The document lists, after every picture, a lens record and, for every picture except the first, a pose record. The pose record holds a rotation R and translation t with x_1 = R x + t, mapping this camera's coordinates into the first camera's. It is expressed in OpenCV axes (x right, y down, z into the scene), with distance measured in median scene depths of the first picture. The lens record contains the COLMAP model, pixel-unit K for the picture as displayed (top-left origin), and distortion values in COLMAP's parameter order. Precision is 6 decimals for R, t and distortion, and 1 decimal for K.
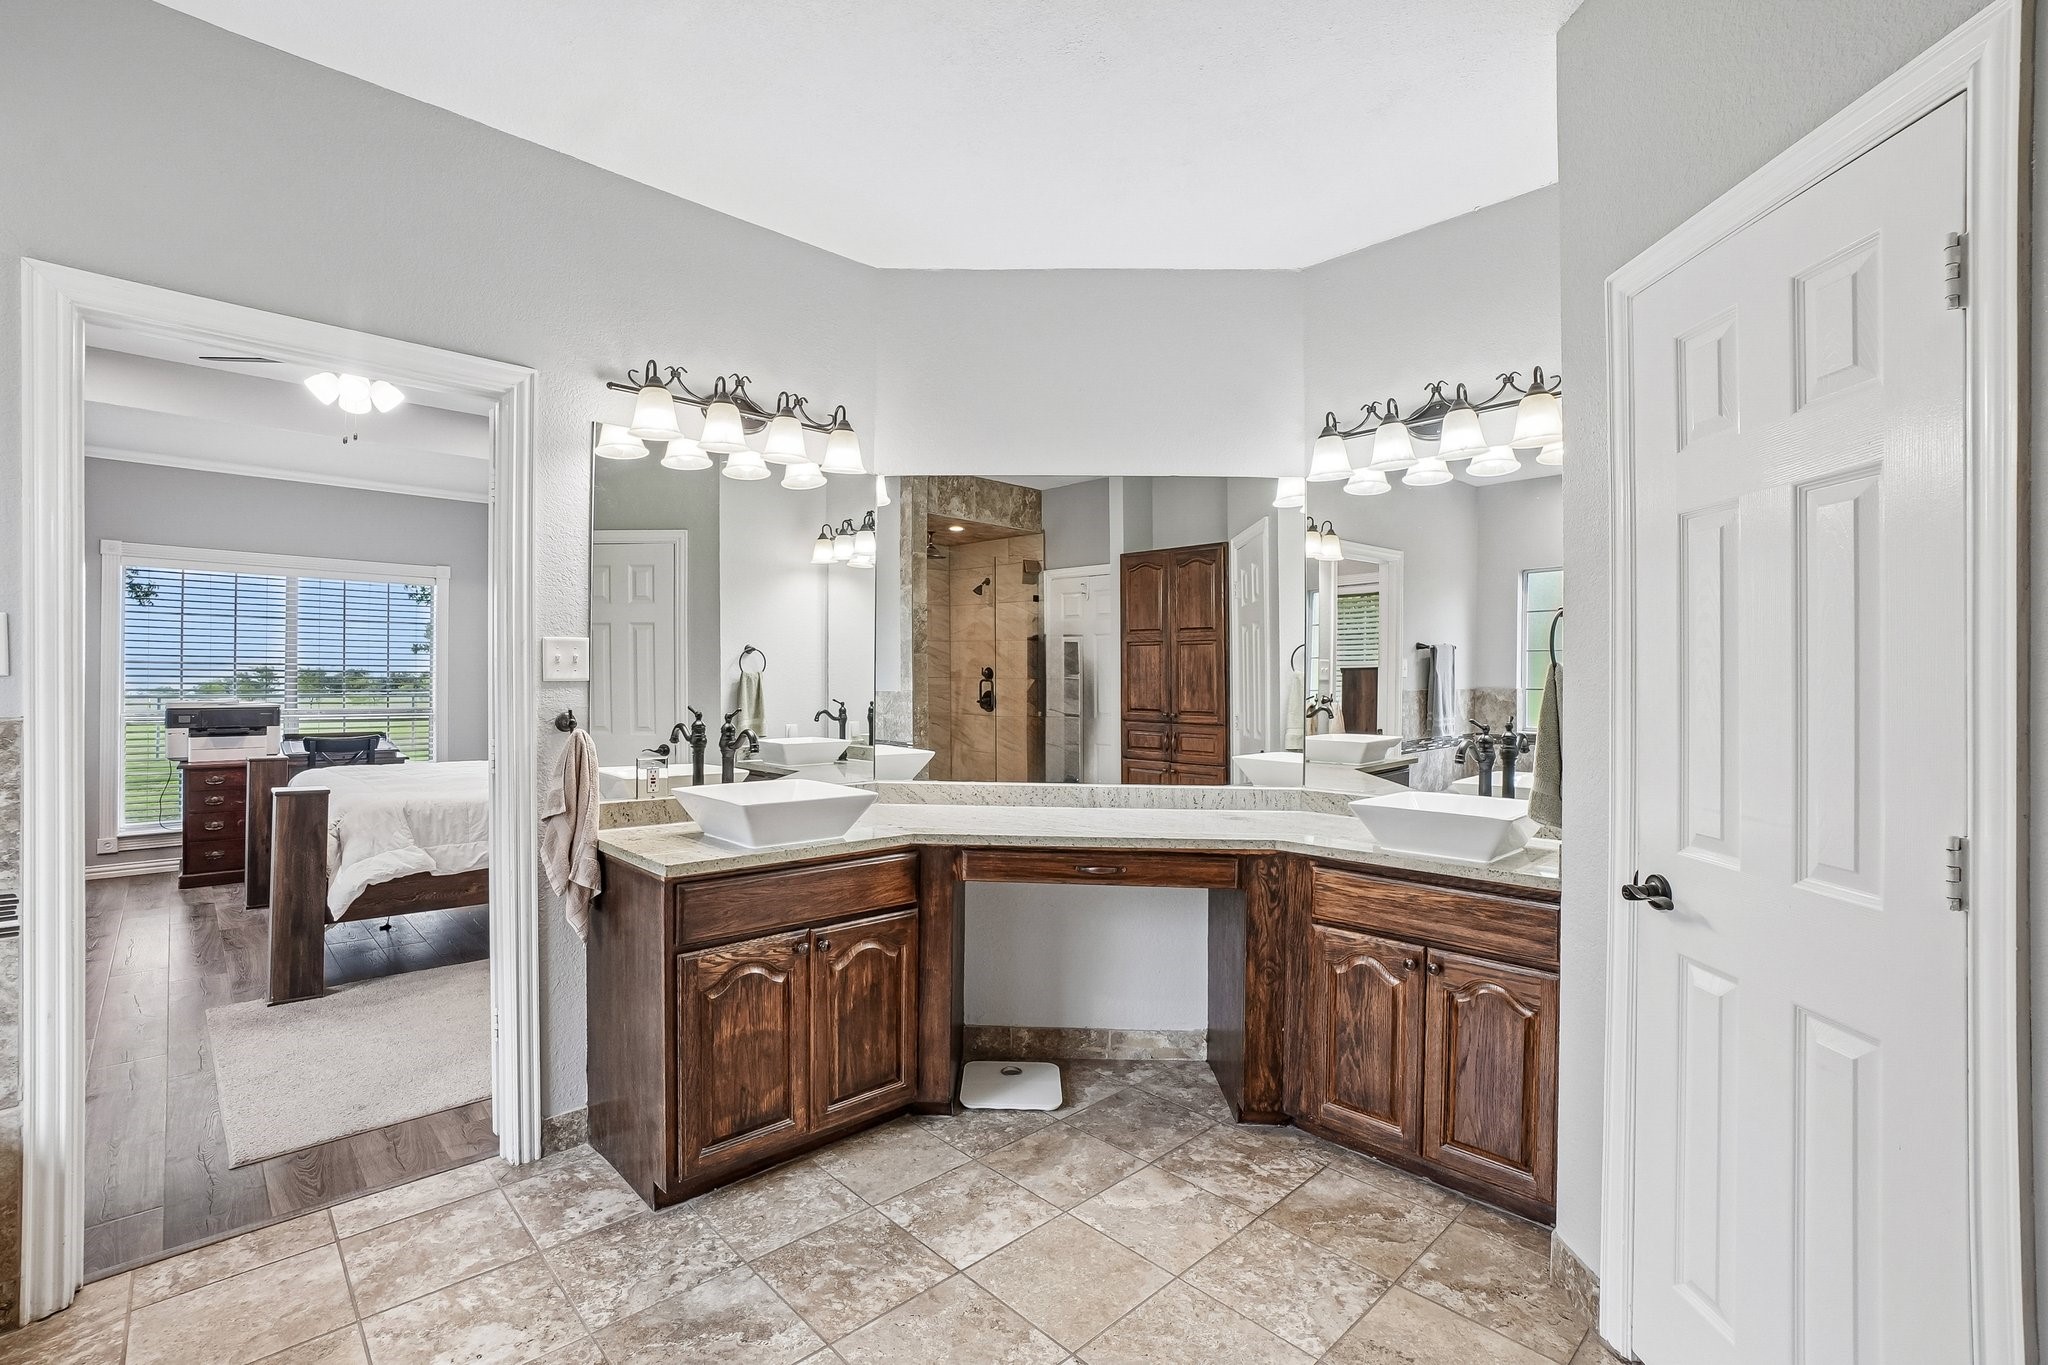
lens RADIAL K [[913.8, 0, 1000.0], [0, 913.8, 674.7], [0, 0, 1]] dist [-0.048051, 0.019470]
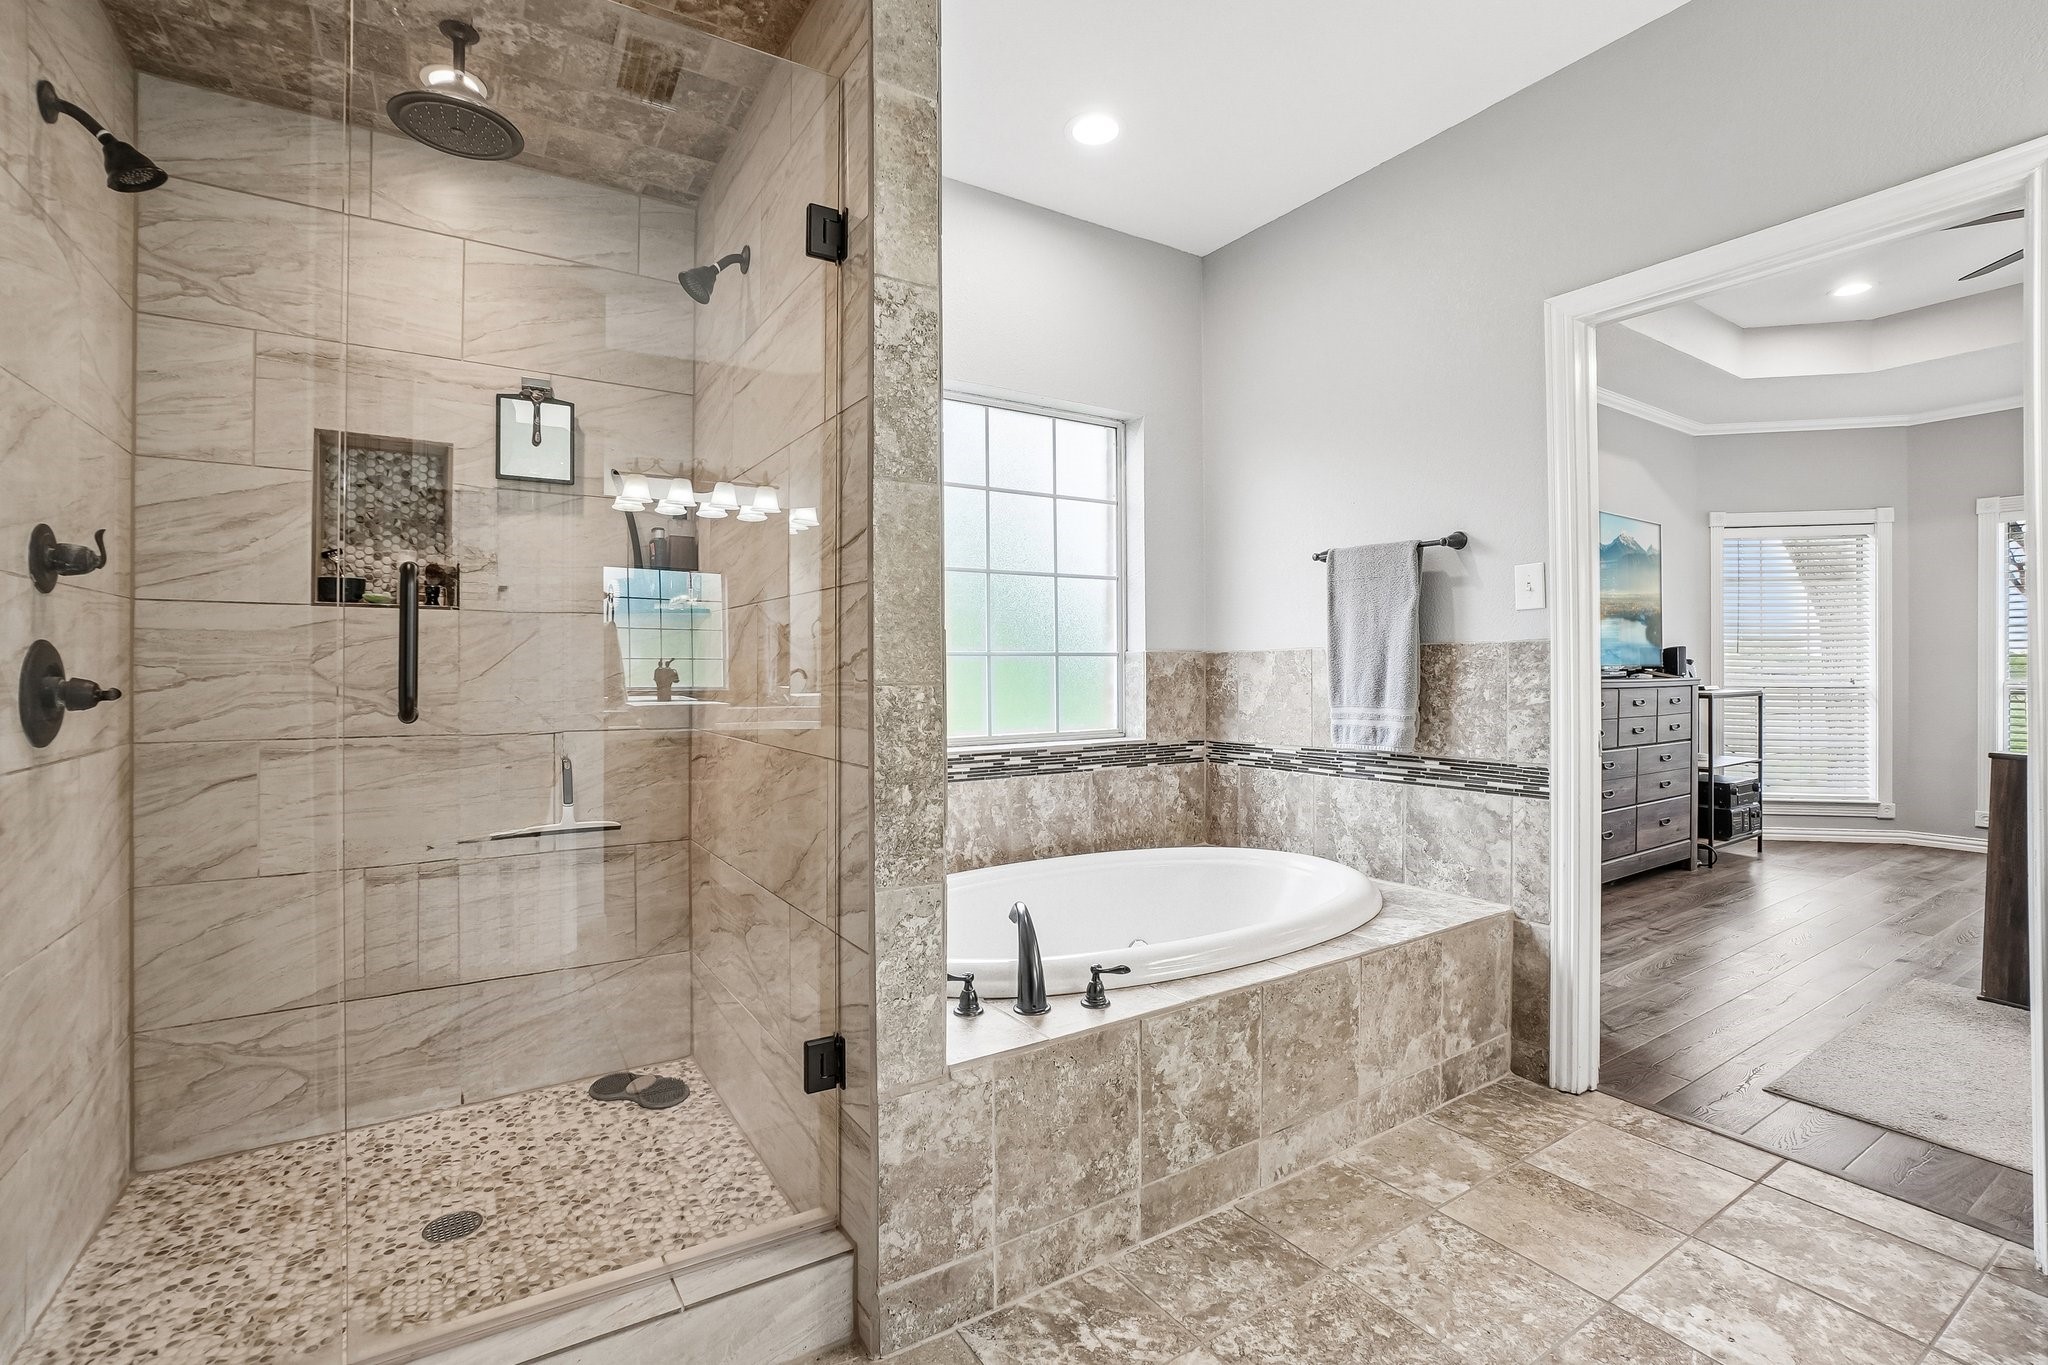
lens RADIAL K [[913.8, 0, 1000.0], [0, 913.8, 674.7], [0, 0, 1]] dist [-0.048051, 0.019470]
pose [[-0.183549, 0.003201, -0.983005, 0.261371], [0.005164, 0.999984, 0.002292, 0.064531], [0.982997, -0.004655, -0.183563, 0.287358]]
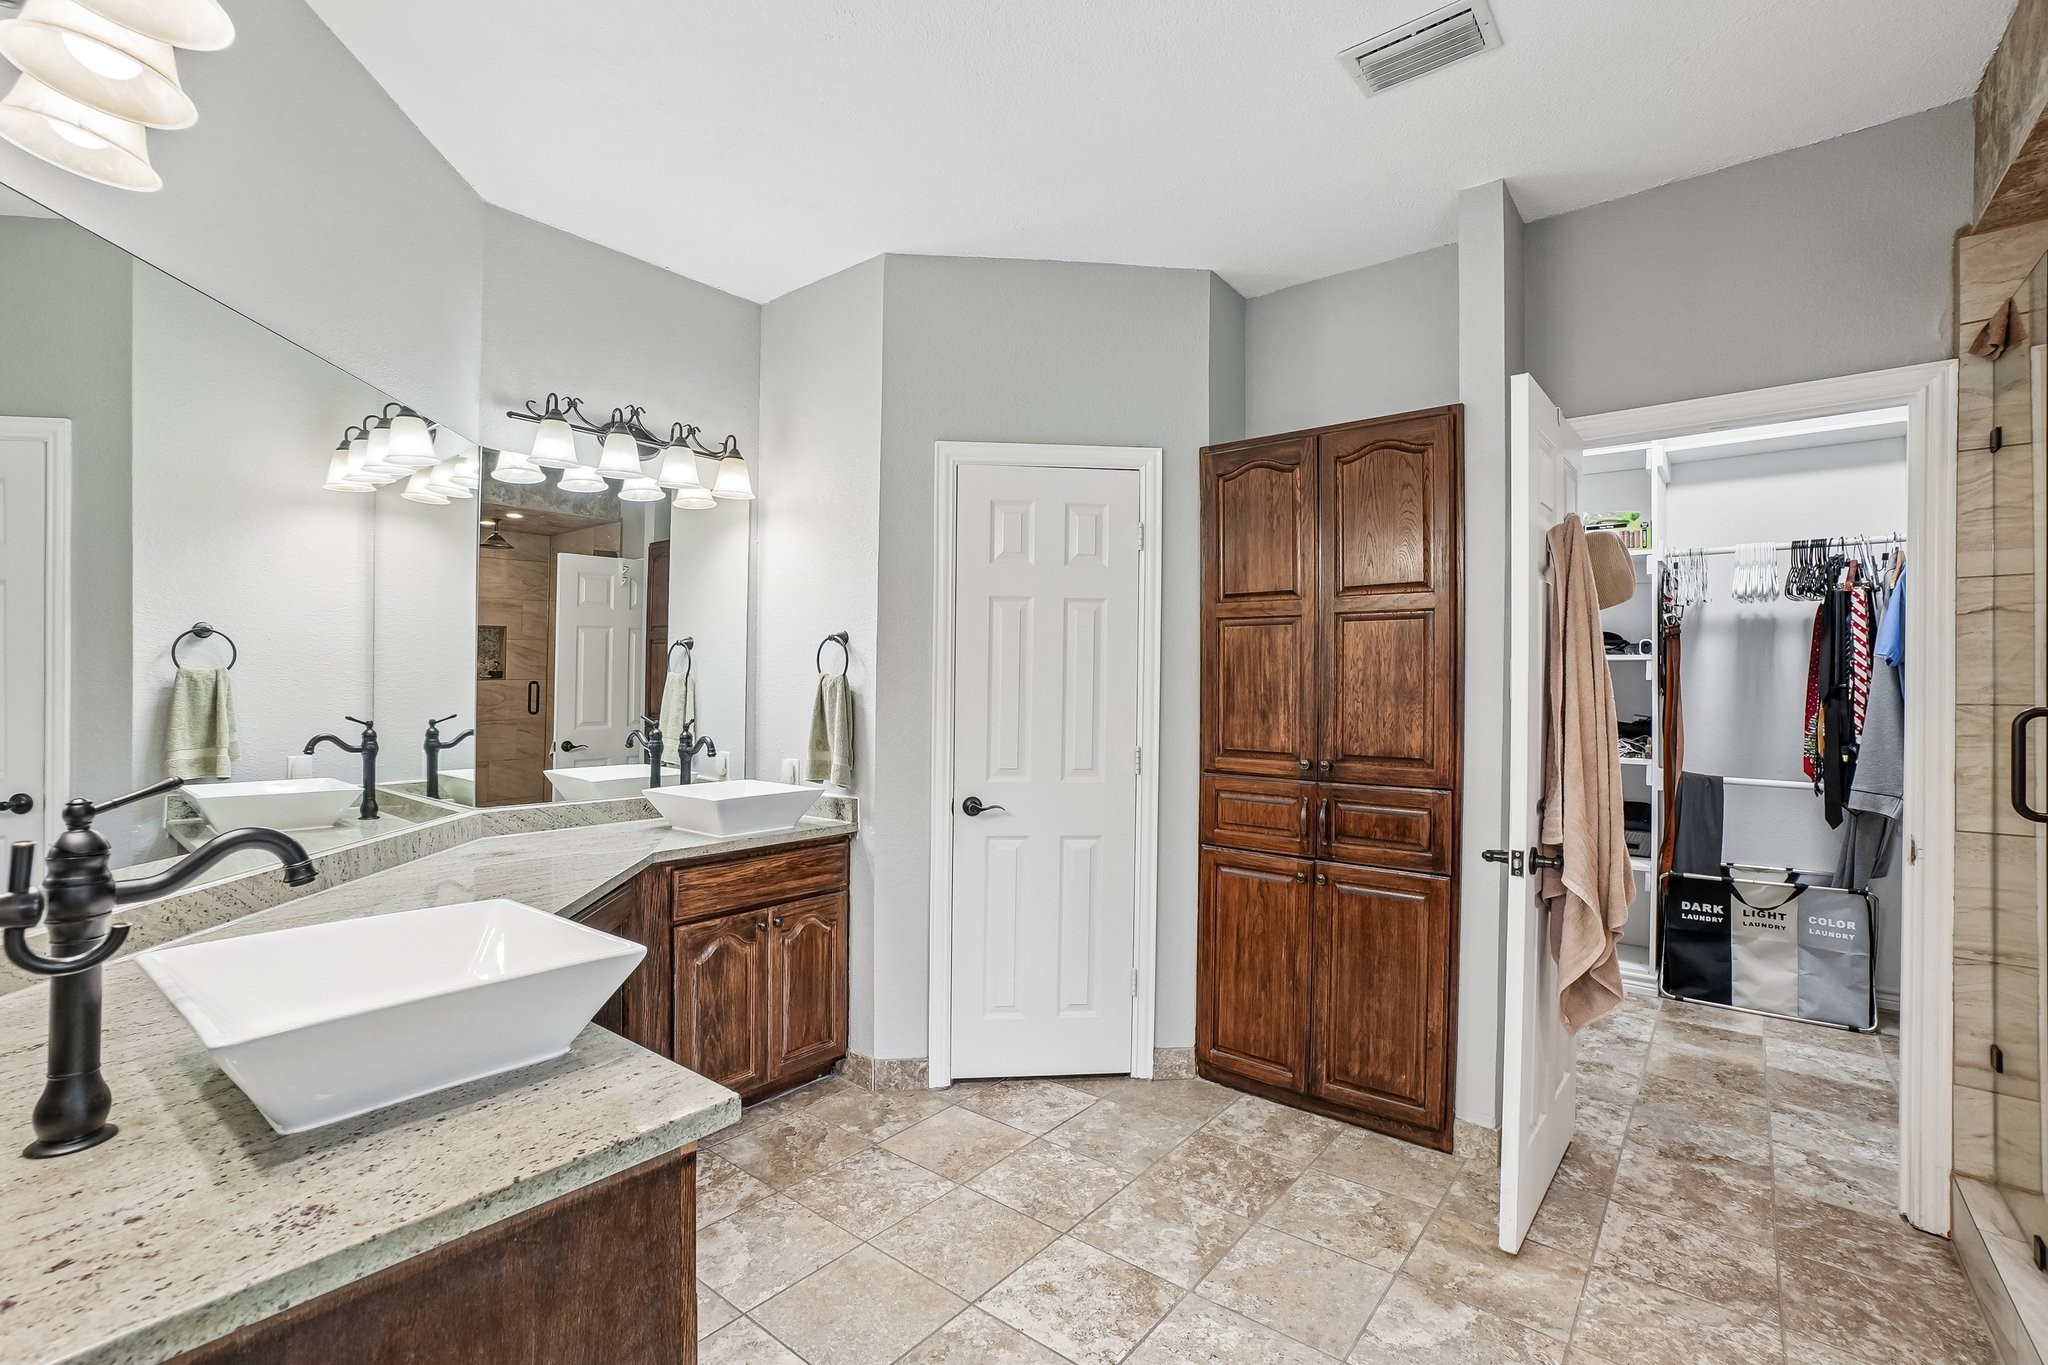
lens RADIAL K [[913.8, 0, 1000.0], [0, 913.8, 674.7], [0, 0, 1]] dist [-0.048051, 0.019470]
pose [[-0.127970, 0.007227, 0.991752, -0.657827], [-0.011923, 0.999890, -0.008824, -0.002707], [-0.991706, -0.012954, -0.127870, 0.720270]]
